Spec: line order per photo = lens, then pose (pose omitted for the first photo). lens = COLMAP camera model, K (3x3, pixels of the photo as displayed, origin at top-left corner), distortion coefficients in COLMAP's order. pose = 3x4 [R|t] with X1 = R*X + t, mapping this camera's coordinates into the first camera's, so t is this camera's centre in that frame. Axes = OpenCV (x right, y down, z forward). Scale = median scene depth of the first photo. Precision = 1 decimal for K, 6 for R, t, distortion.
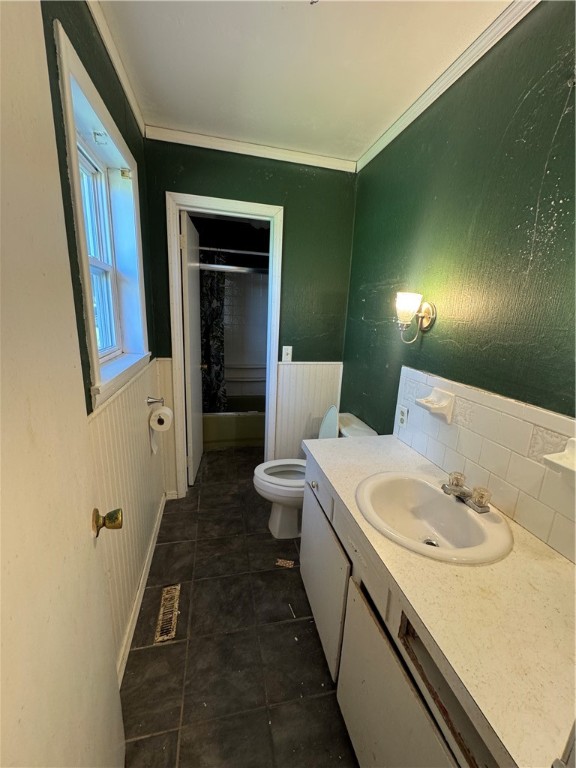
lens RADIAL K [[307.9, 0, 285.1], [0, 307.9, 385.8], [0, 0, 1]] dist [0.001182, 0.000005]
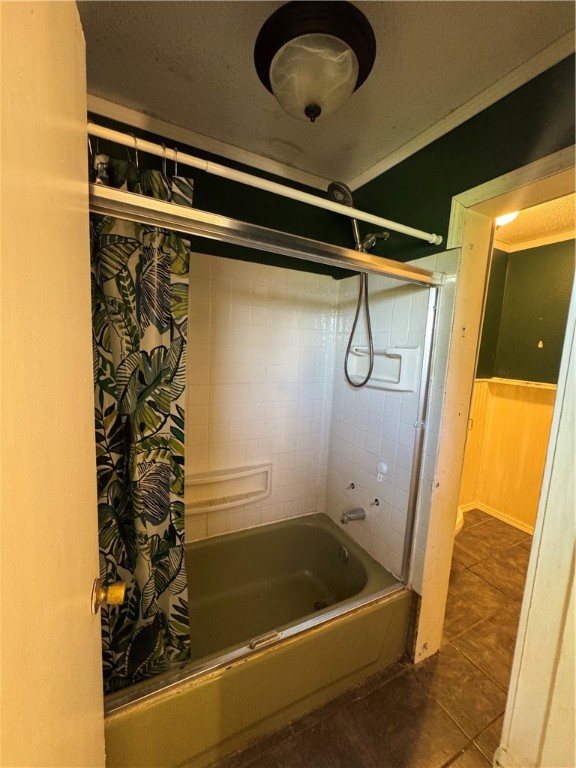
lens RADIAL K [[307.9, 0, 292.9], [0, 307.9, 384.1], [0, 0, 1]] dist [0.001182, 0.000005]
pose [[0.964144, -0.025423, 0.264160, -0.176958], [0.050231, 0.994890, -0.087585, -0.190496], [-0.260583, 0.097713, 0.960494, 0.684622]]
